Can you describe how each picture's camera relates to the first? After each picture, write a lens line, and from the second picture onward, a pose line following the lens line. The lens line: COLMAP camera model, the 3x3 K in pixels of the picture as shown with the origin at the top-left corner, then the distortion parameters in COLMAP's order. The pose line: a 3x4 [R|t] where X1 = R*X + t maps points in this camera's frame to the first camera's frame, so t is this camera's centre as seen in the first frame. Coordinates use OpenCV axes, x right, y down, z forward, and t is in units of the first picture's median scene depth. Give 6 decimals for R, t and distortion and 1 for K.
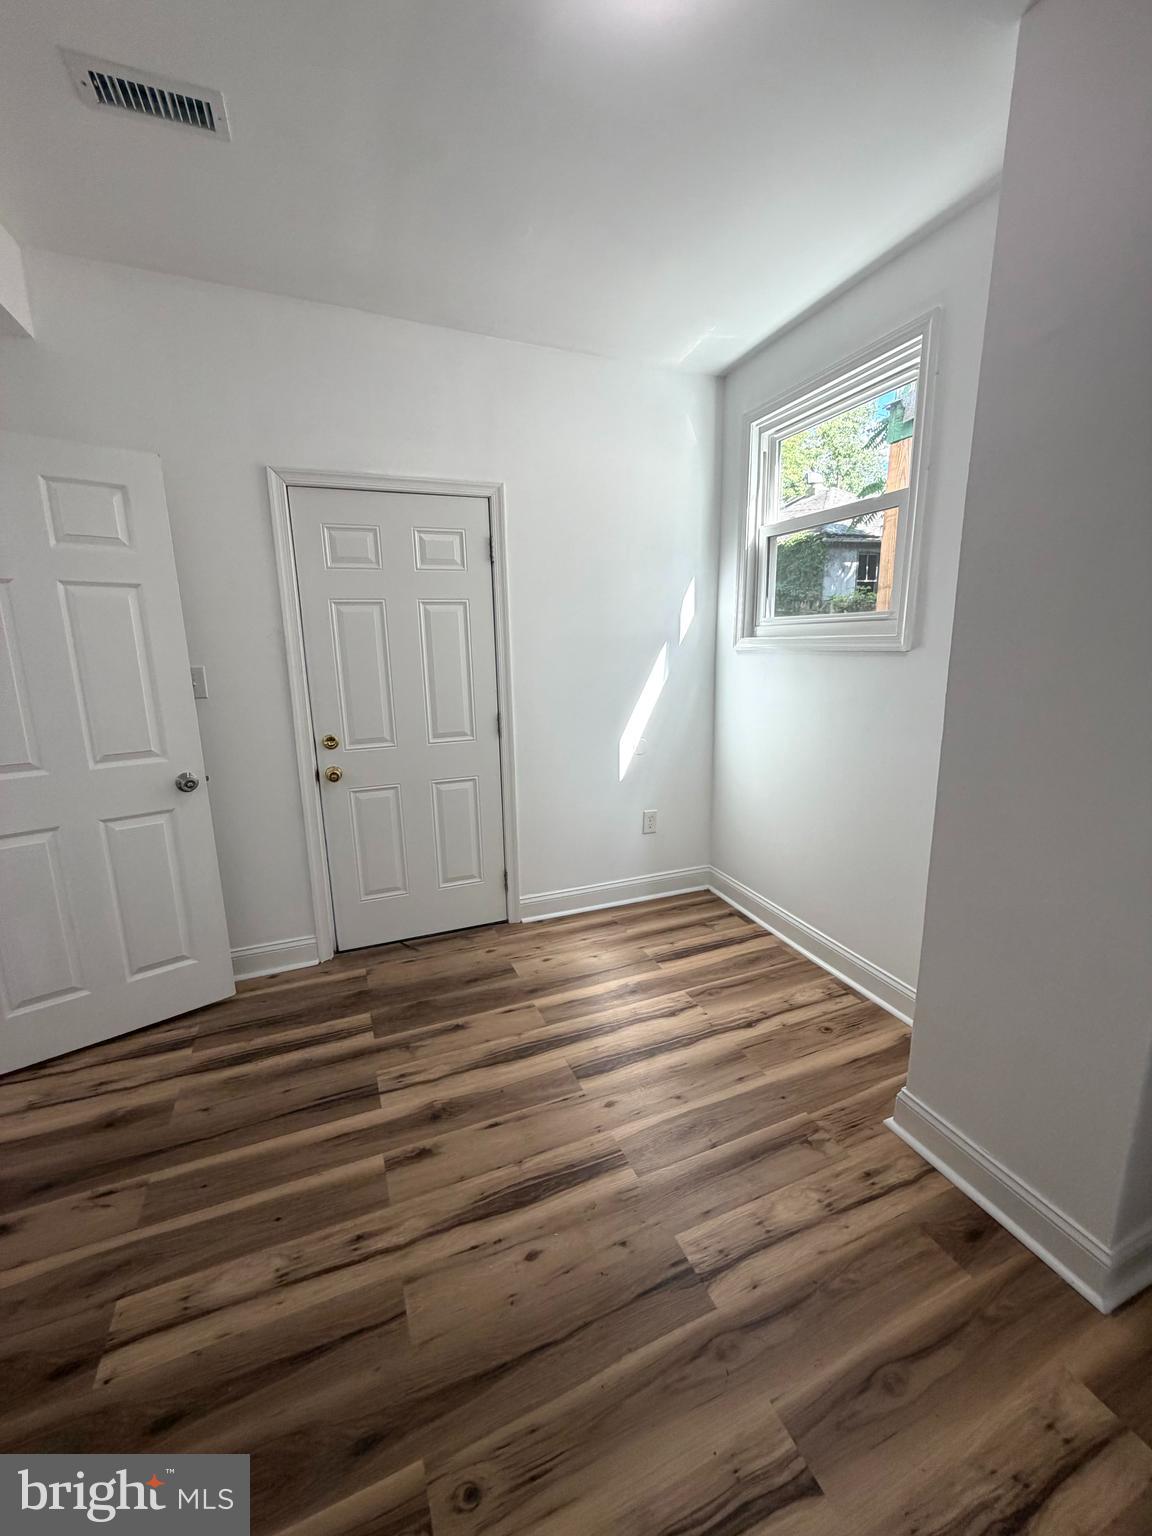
lens RADIAL K [[618.8, 0, 580.5], [0, 618.8, 768.8], [0, 0, 1]] dist [-0.000052, 0.000831]
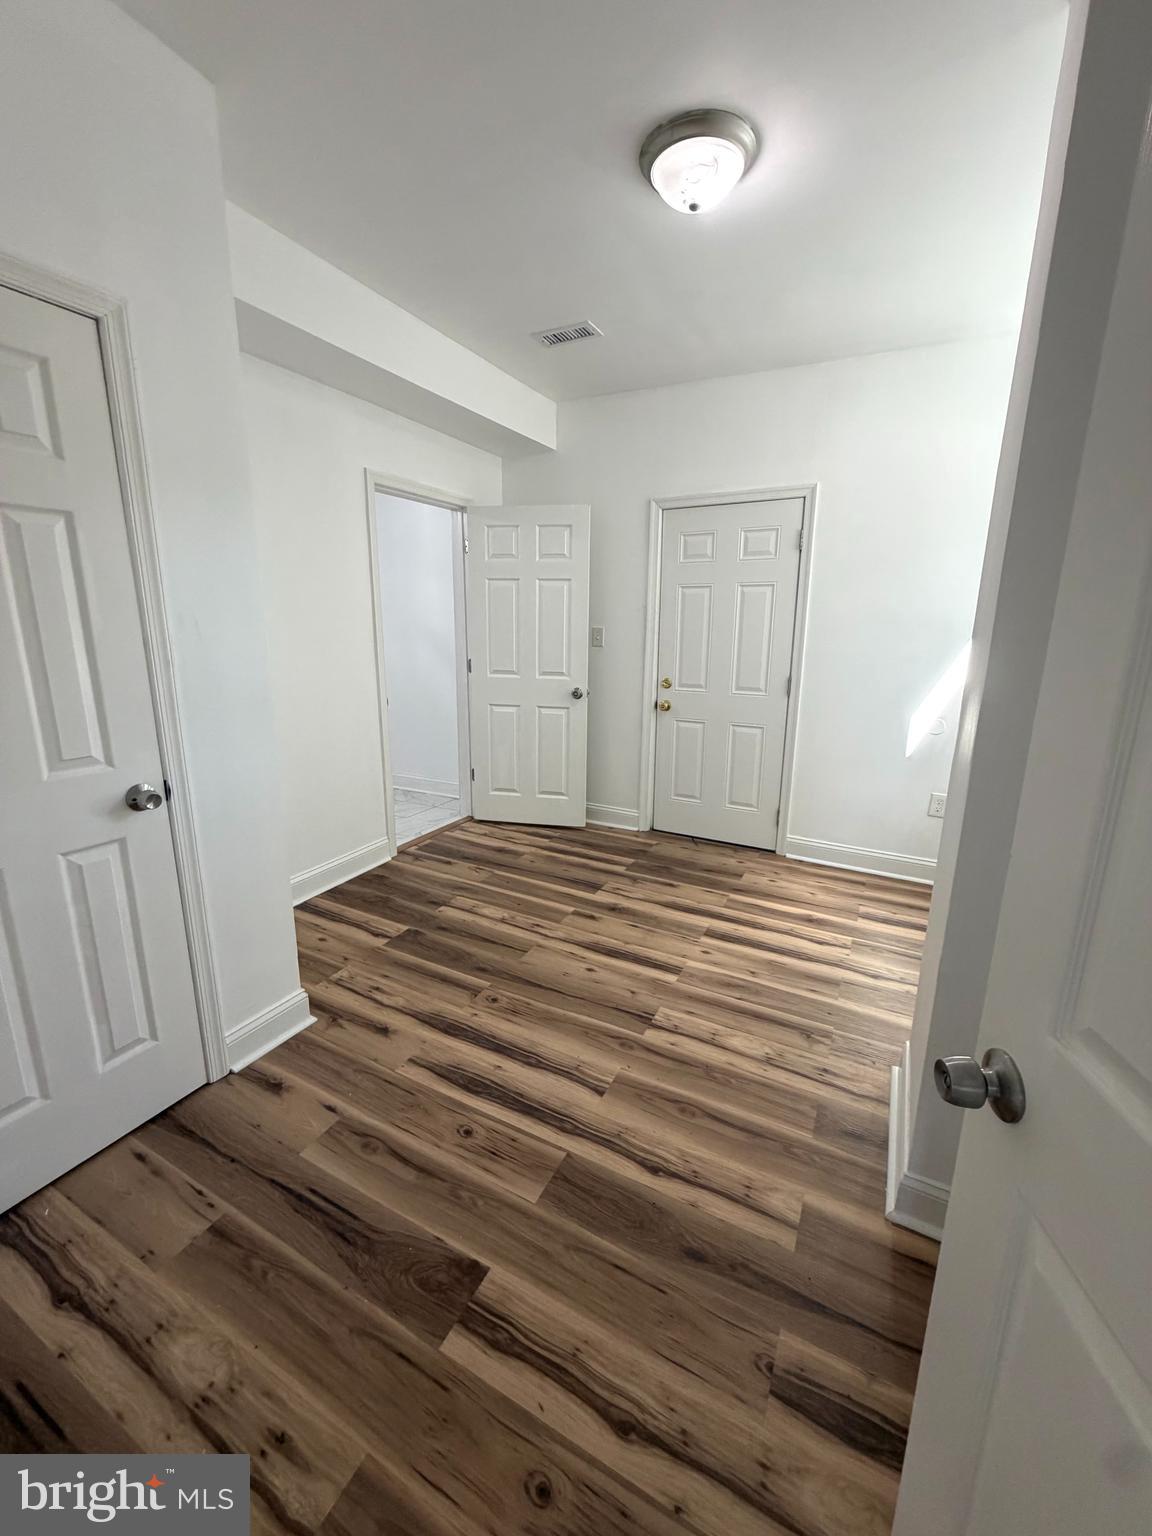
lens RADIAL K [[618.8, 0, 574.1], [0, 618.8, 774.6], [0, 0, 1]] dist [-0.000052, 0.000831]
pose [[0.630526, 0.207976, -0.747785, 0.738274], [-0.183294, 0.976081, 0.116918, 0.045276], [0.754215, 0.063345, 0.653565, -0.132180]]
